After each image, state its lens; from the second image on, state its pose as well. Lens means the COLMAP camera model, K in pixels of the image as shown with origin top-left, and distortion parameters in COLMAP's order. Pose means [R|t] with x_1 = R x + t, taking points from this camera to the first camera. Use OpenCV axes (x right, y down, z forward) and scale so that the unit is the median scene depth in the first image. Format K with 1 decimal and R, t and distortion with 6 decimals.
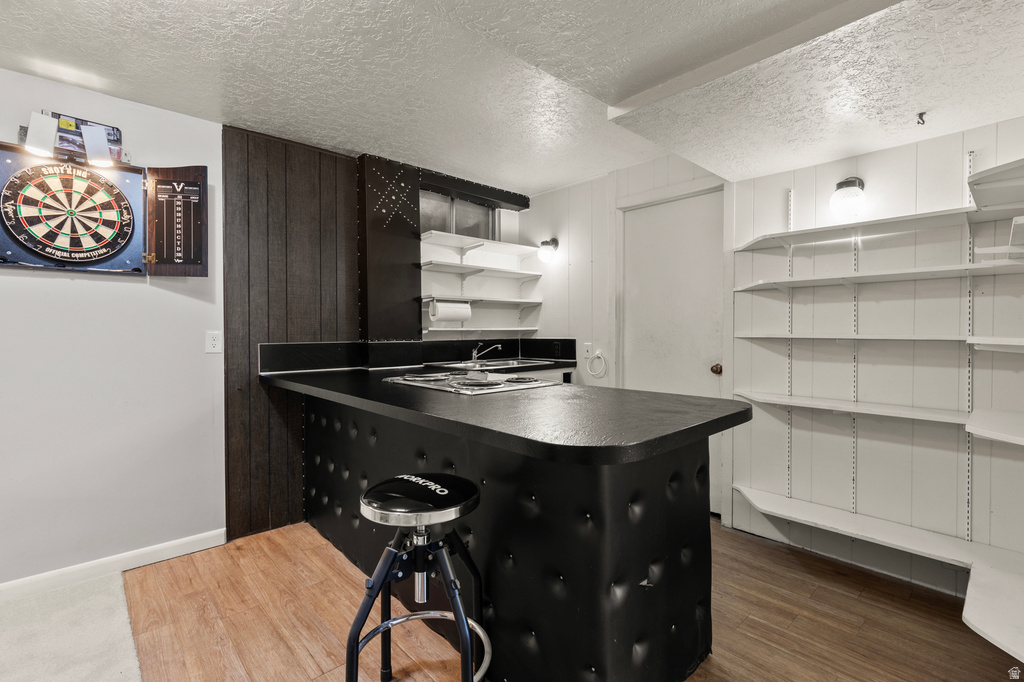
lens RADIAL K [[462.5, 0, 508.4], [0, 462.5, 339.3], [0, 0, 1]] dist [0.002900, 0.000701]
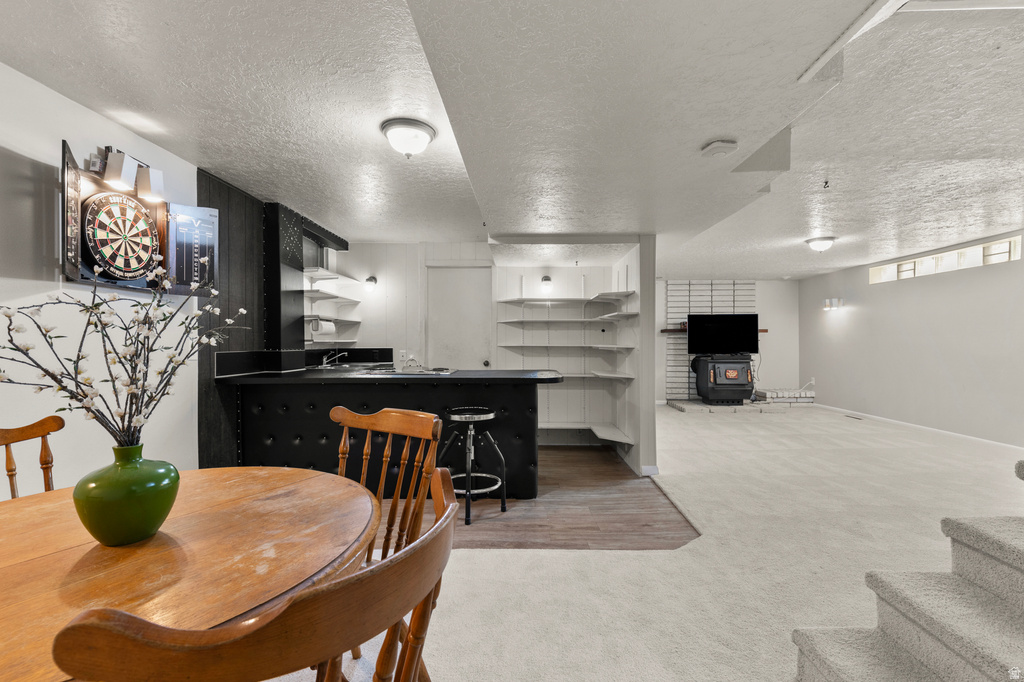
lens RADIAL K [[462.5, 0, 509.9], [0, 462.5, 344.6], [0, 0, 1]] dist [0.002900, 0.000701]
pose [[0.689127, 0.001446, 0.724639, -1.081566], [0.009149, 0.999901, -0.010695, 0.012263], [-0.724583, 0.014000, 0.689045, -0.456769]]
